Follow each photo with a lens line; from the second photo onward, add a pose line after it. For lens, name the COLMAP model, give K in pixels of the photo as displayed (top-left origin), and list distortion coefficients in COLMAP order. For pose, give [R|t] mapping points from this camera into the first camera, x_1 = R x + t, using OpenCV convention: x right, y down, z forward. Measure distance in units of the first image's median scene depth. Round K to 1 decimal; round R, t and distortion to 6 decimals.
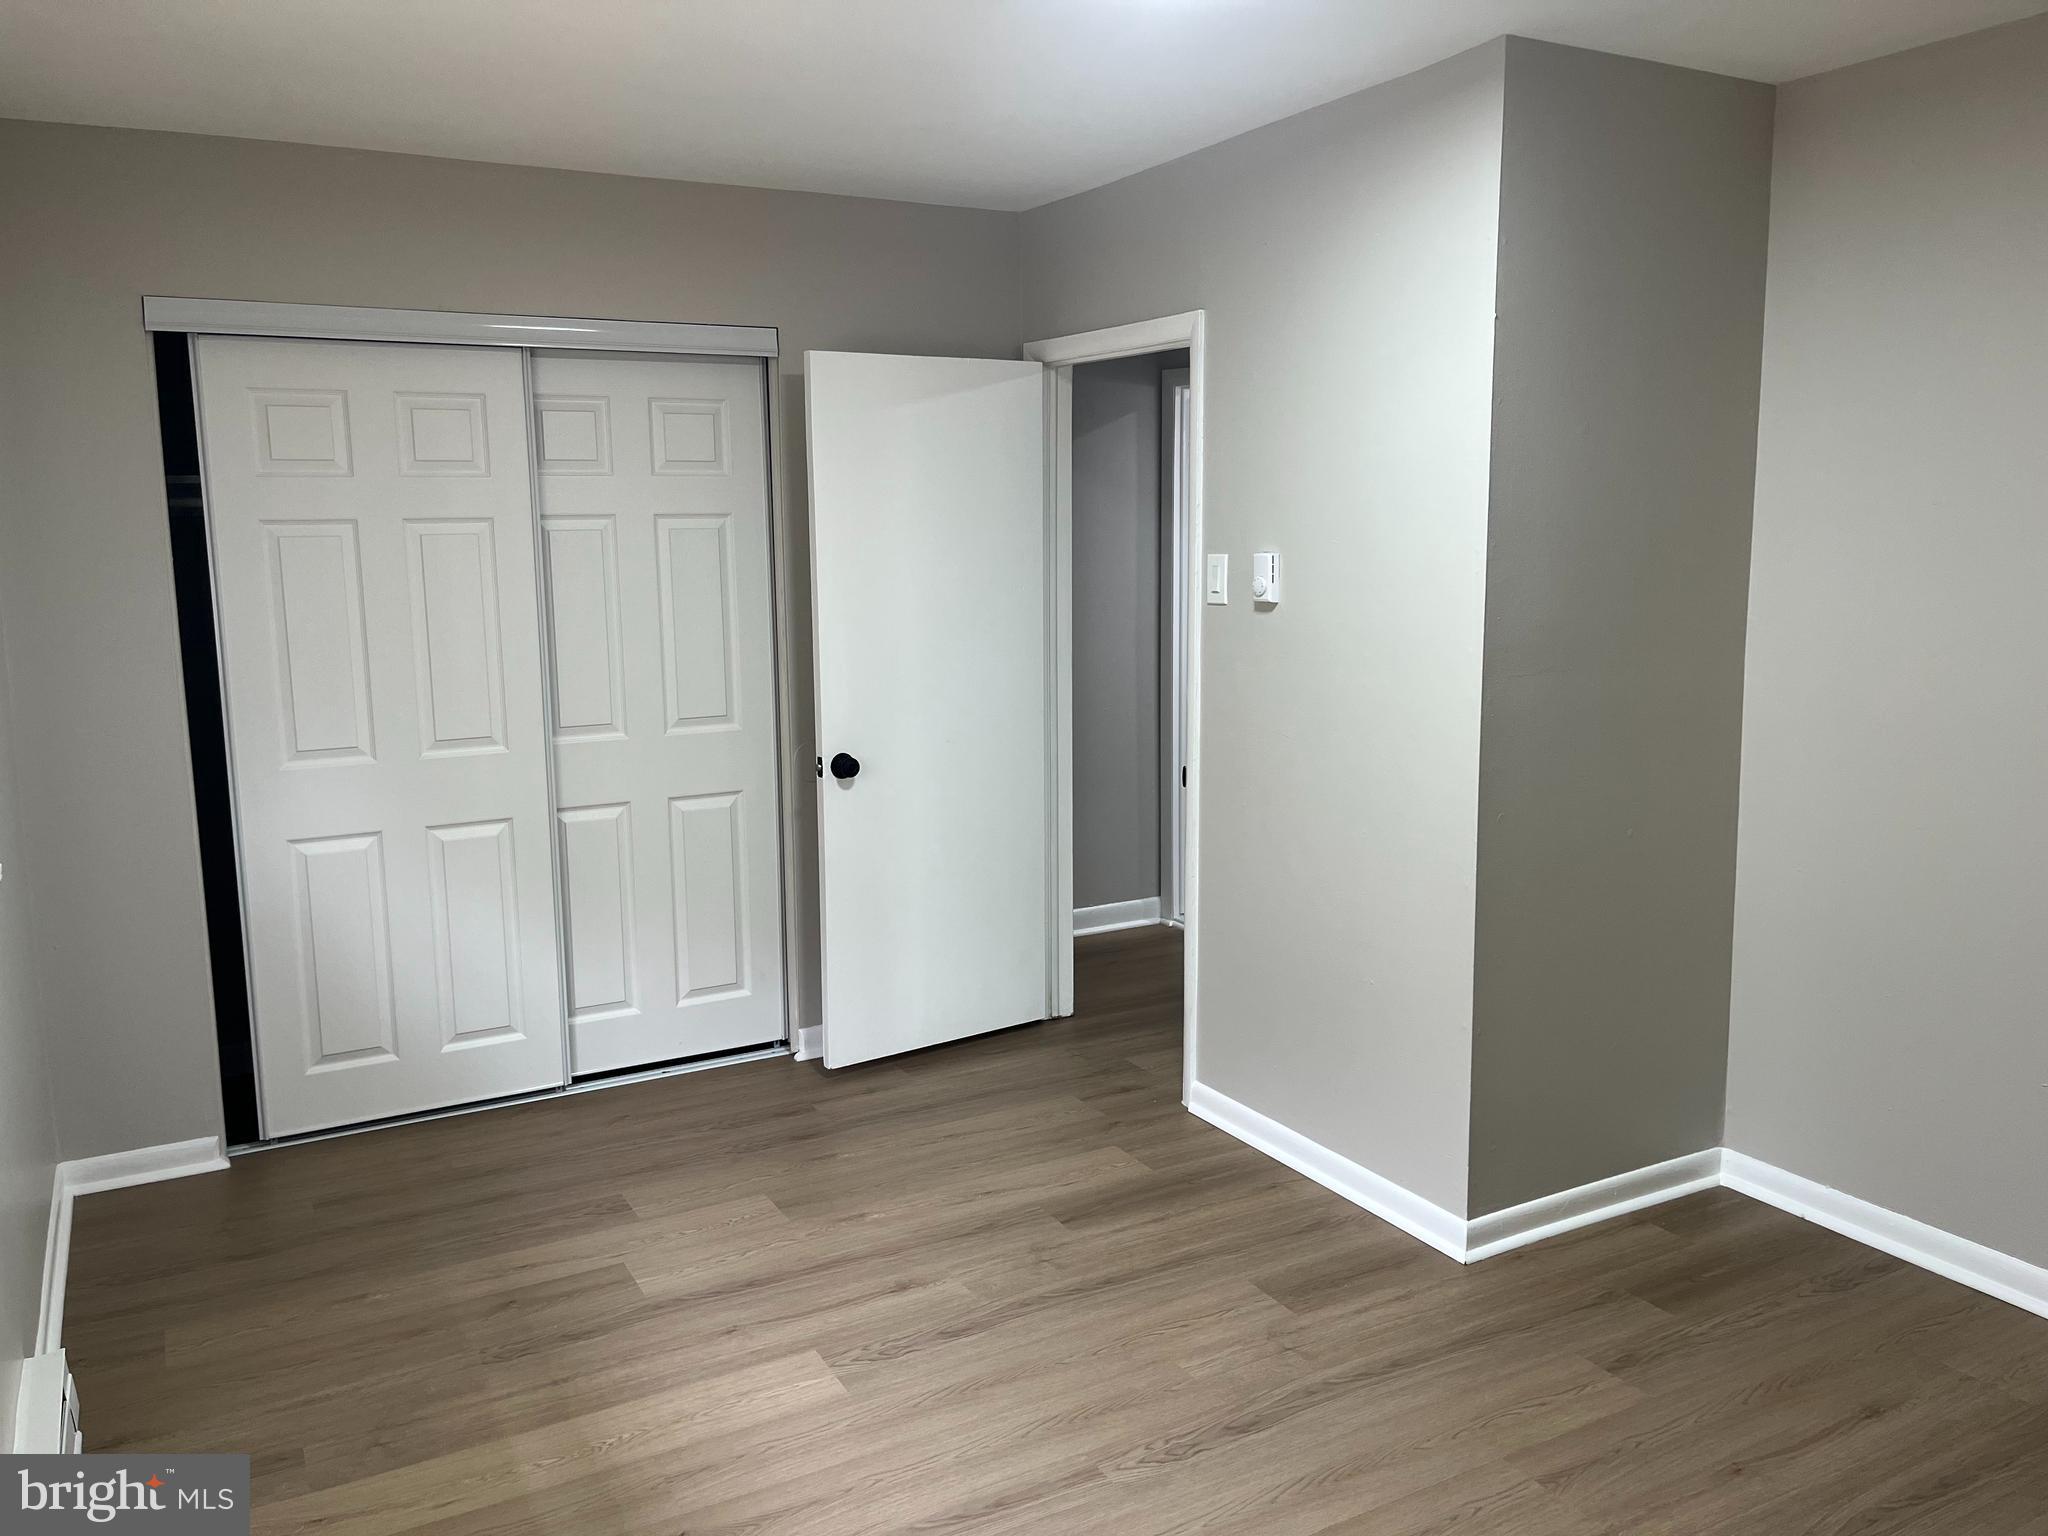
lens RADIAL K [[1559.9, 0, 1011.9], [0, 1559.9, 760.9], [0, 0, 1]] dist [0.027165, -0.008530]
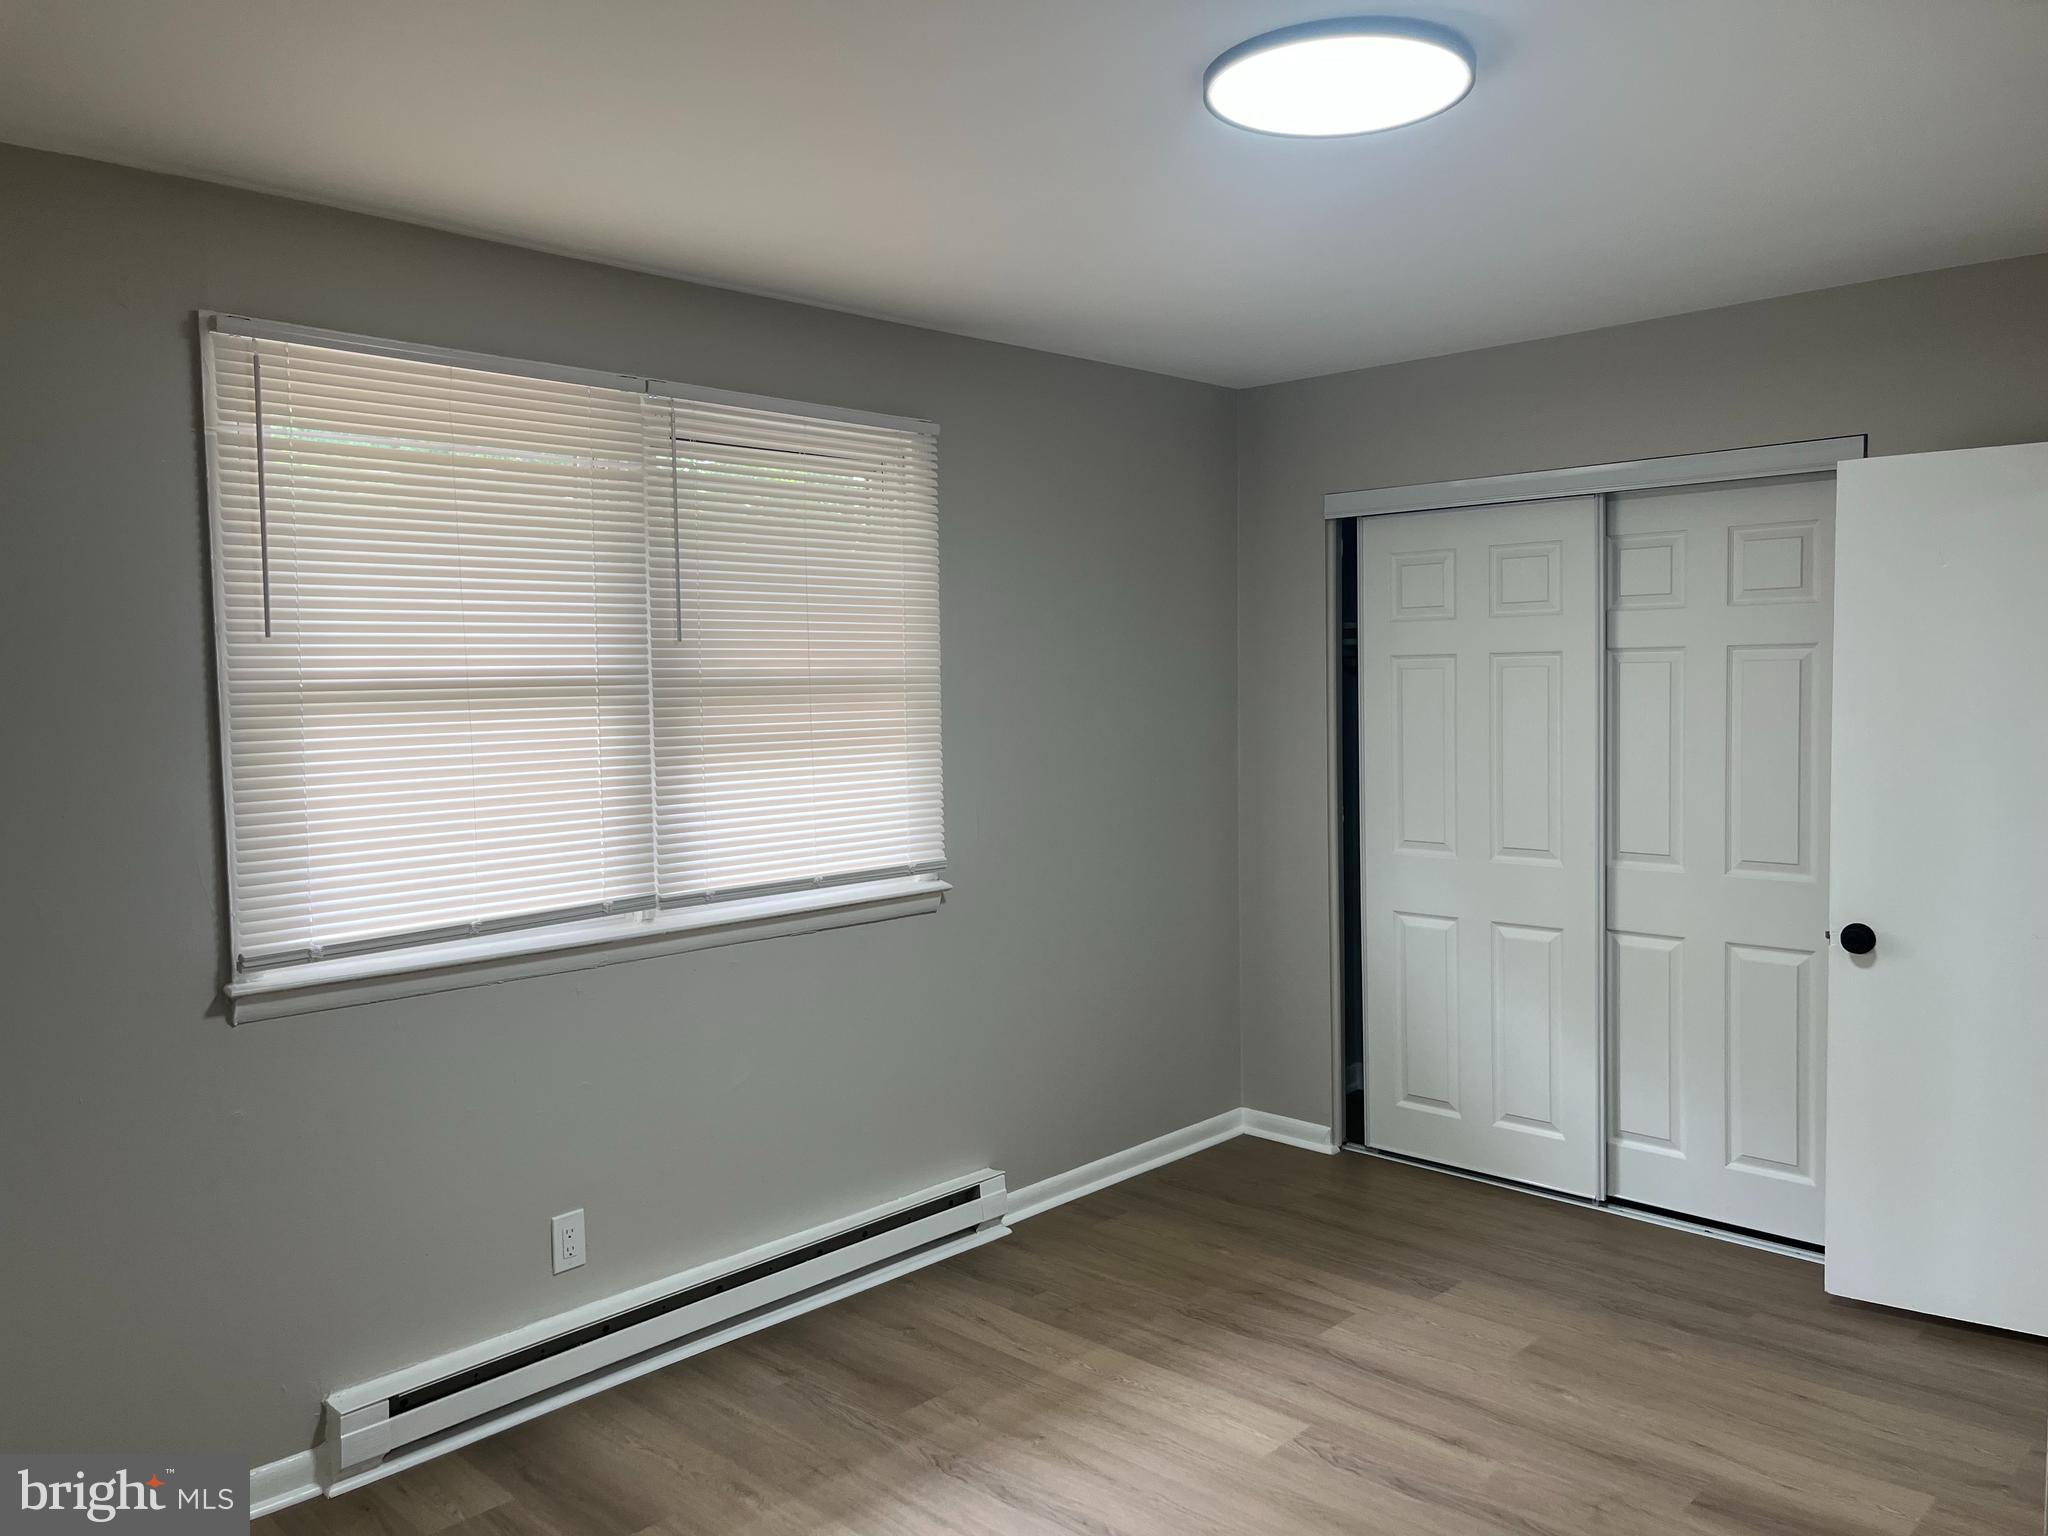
lens RADIAL K [[1559.9, 0, 1011.9], [0, 1559.9, 760.9], [0, 0, 1]] dist [0.027165, -0.008530]
pose [[0.296121, 0.064965, -0.952939, 0.650205], [-0.132240, 0.990865, 0.026457, -0.062488], [0.945952, 0.118182, 0.302007, 0.342212]]
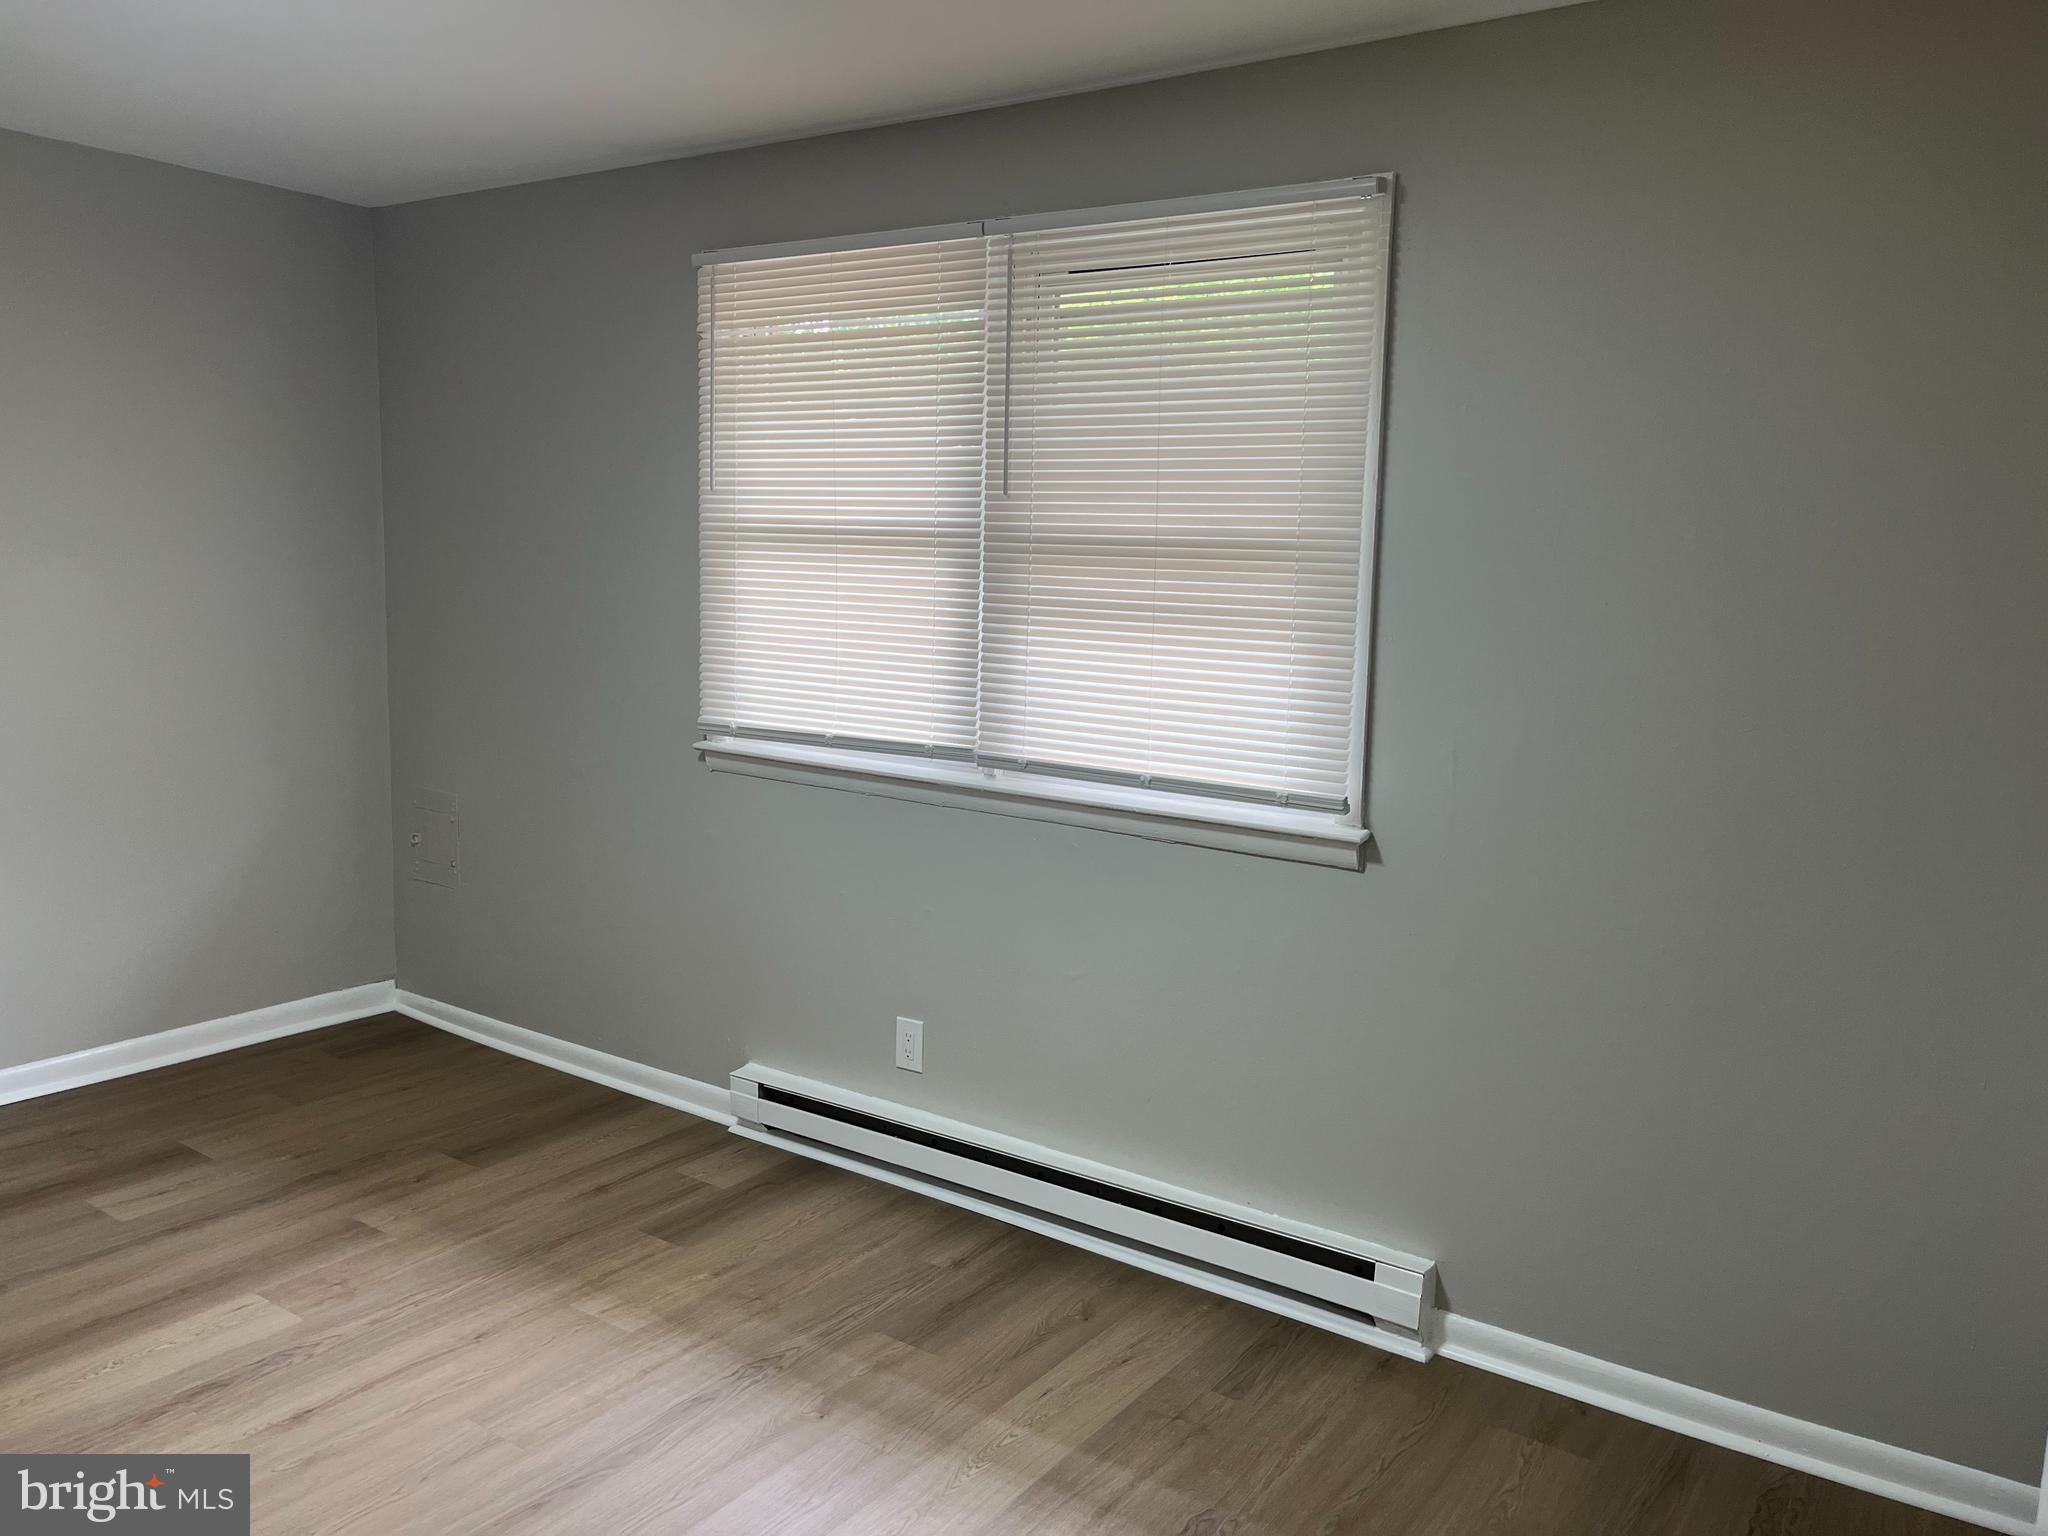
lens RADIAL K [[1559.9, 0, 1011.9], [0, 1559.9, 760.9], [0, 0, 1]] dist [0.027165, -0.008530]
pose [[-0.897970, 0.049244, -0.437293, 0.089467], [-0.080881, 0.958321, 0.274005, -0.182215], [0.432560, 0.281416, -0.856561, 1.246292]]
